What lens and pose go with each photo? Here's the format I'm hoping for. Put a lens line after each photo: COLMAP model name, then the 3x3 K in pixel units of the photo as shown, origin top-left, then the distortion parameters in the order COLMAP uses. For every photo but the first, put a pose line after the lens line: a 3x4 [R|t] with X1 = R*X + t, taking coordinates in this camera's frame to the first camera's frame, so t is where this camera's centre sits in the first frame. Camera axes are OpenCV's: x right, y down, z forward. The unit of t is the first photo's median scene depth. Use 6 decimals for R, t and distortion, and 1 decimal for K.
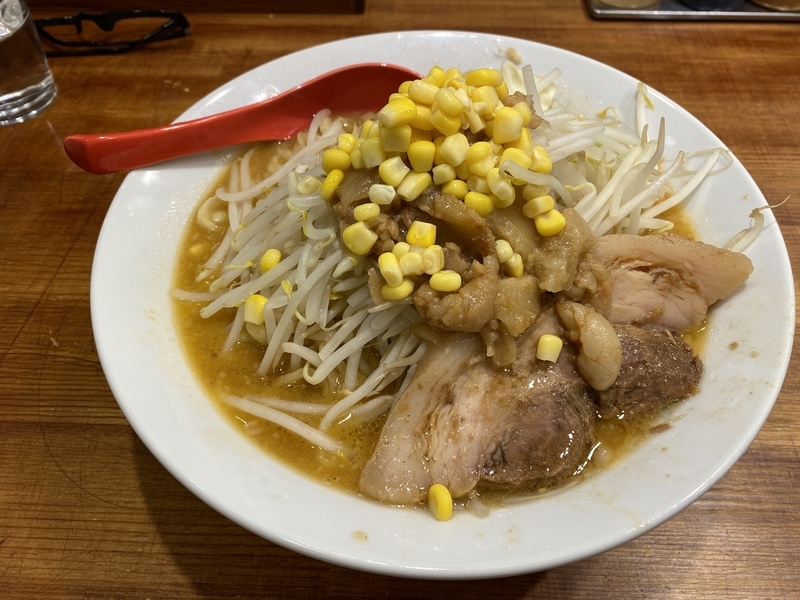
lens RADIAL K [[630.0, 0, 399.1], [0, 630.0, 292.8], [0, 0, 1]] dist [0.002476, -0.012217]
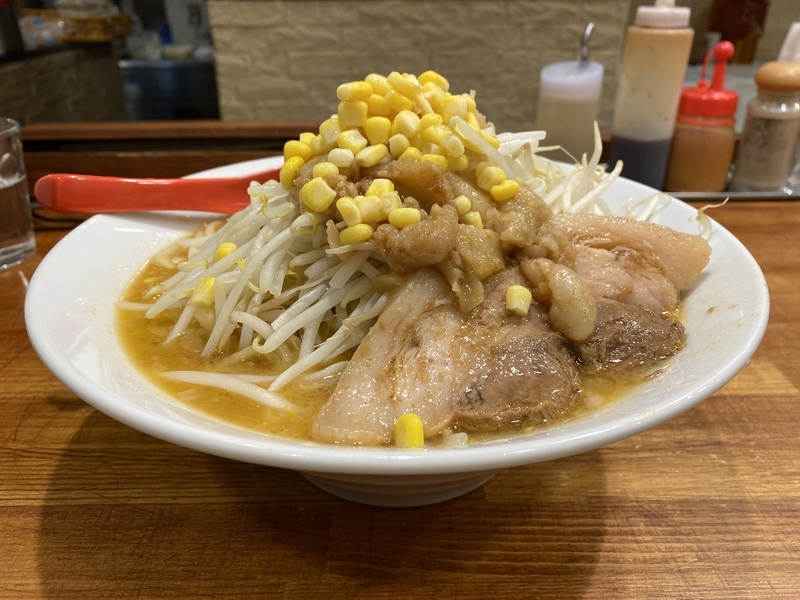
lens RADIAL K [[630.0, 0, 399.9], [0, 630.0, 298.9], [0, 0, 1]] dist [0.002476, -0.012217]
pose [[0.998588, -0.017114, 0.050290, 0.013845], [0.037667, 0.895659, -0.443144, 0.497490], [-0.037459, 0.444412, 0.895039, 0.164623]]
